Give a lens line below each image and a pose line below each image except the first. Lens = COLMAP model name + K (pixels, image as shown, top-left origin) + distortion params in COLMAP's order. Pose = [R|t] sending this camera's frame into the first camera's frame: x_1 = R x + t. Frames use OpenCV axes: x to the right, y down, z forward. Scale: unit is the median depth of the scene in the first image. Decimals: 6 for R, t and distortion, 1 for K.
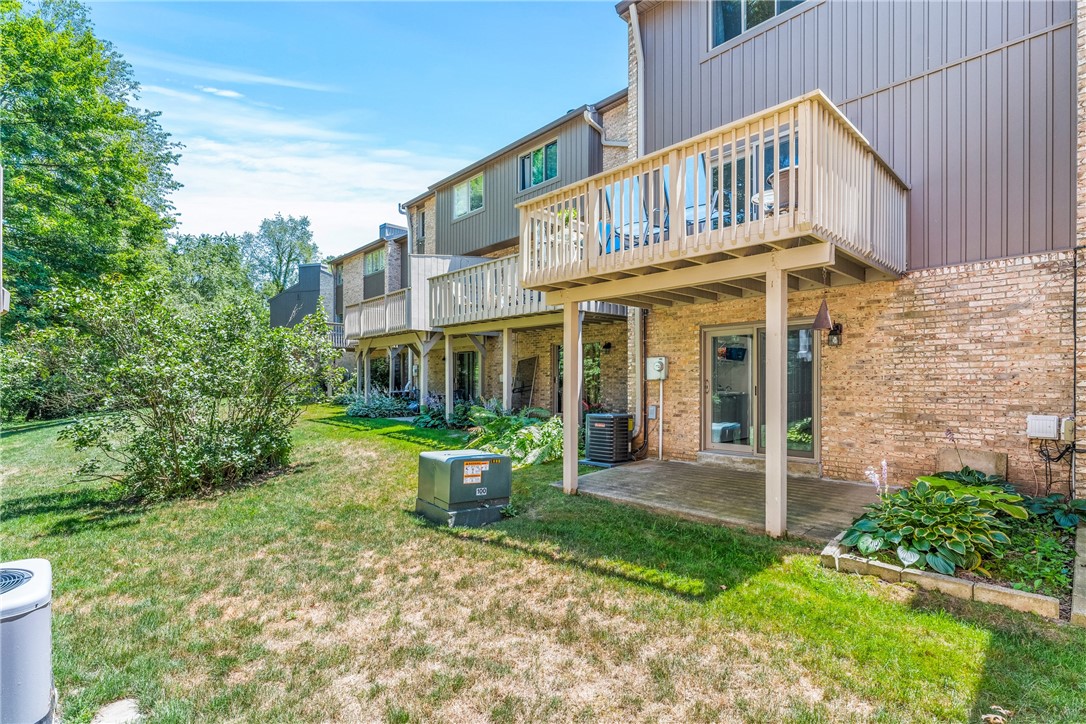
lens RADIAL K [[512.5, 0, 542.9], [0, 512.5, 379.4], [0, 0, 1]] dist [0.001822, 0.000074]
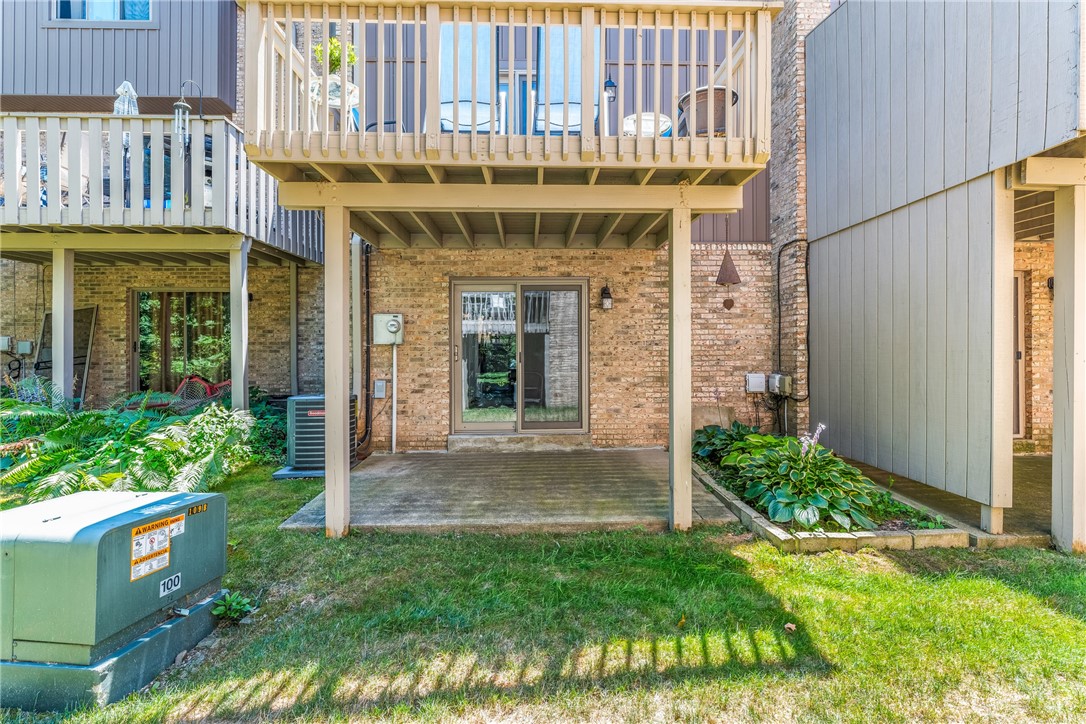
lens RADIAL K [[509.9, 0, 542.5], [0, 509.9, 352.4], [0, 0, 1]] dist [-0.003134, -0.000846]
pose [[0.667087, 0.001519, 0.744978, -0.233998], [-0.000923, 0.999999, -0.001212, 0.017233], [-0.744979, 0.000121, 0.667088, 0.465612]]
